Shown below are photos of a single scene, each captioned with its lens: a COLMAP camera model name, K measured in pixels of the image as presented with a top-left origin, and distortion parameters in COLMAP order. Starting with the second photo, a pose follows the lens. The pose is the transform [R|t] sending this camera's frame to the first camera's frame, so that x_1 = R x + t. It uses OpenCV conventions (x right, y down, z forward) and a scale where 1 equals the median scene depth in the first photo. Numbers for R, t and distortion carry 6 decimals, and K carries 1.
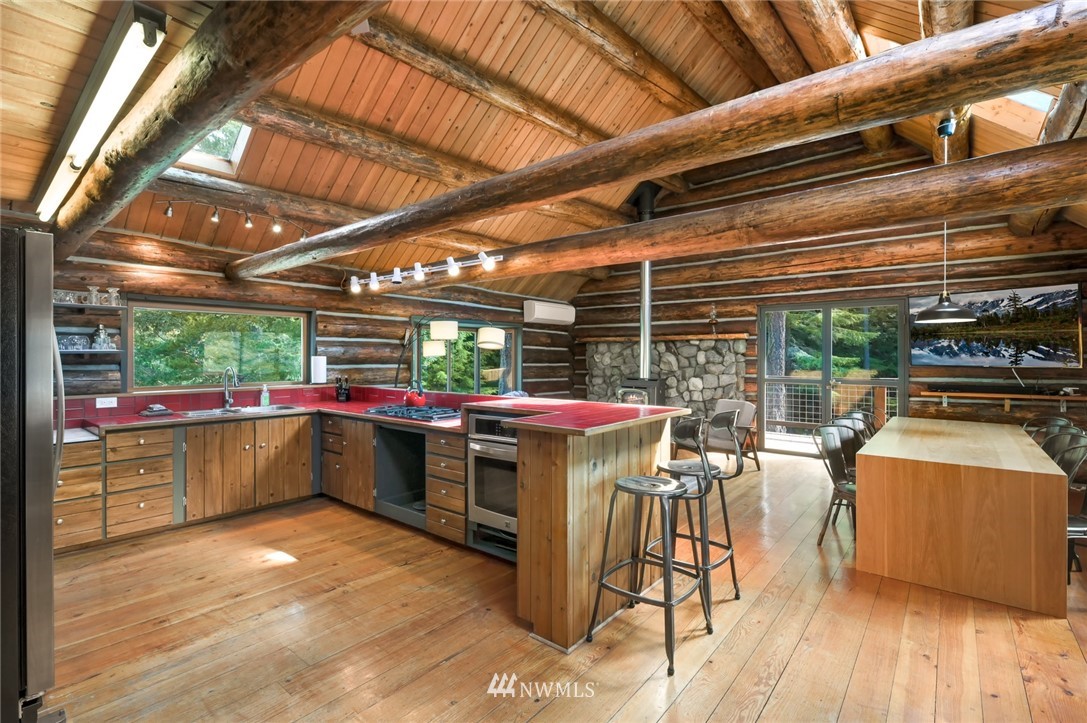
lens RADIAL K [[493.2, 0, 536.7], [0, 493.2, 357.2], [0, 0, 1]] dist [0.009145, -0.001471]
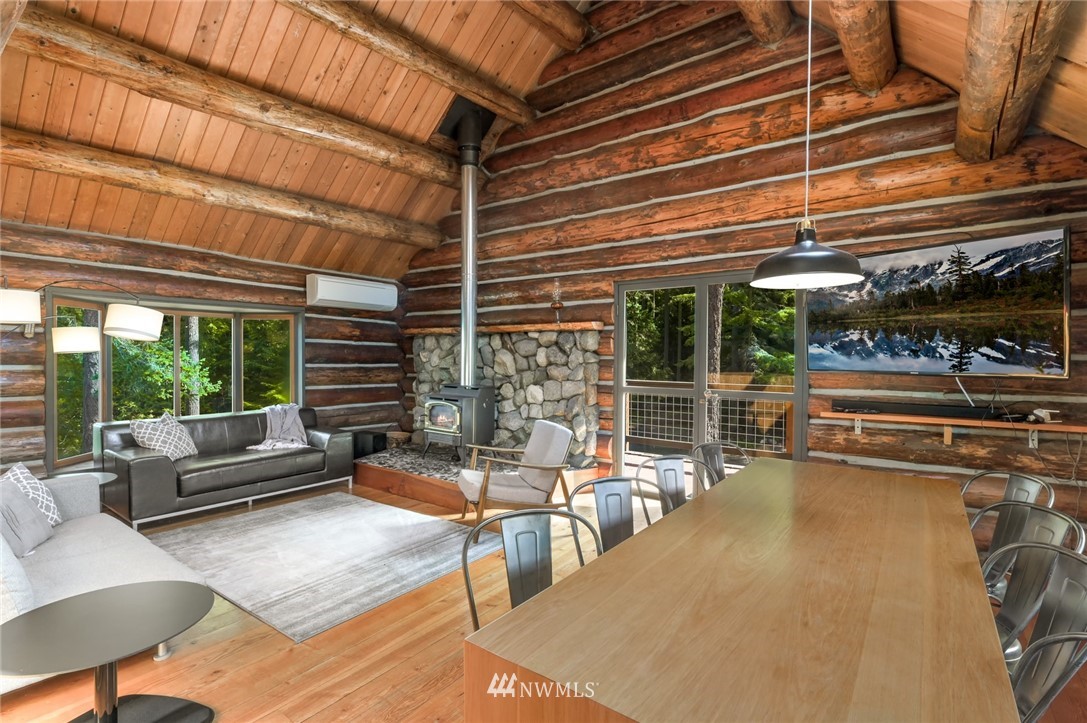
lens RADIAL K [[493.2, 0, 549.3], [0, 493.2, 364.3], [0, 0, 1]] dist [0.009145, -0.001471]
pose [[0.998820, 0.004494, 0.048361, 0.349103], [-0.005320, 0.999842, 0.016952, -0.000410], [-0.048277, -0.017190, 0.998686, 0.337529]]
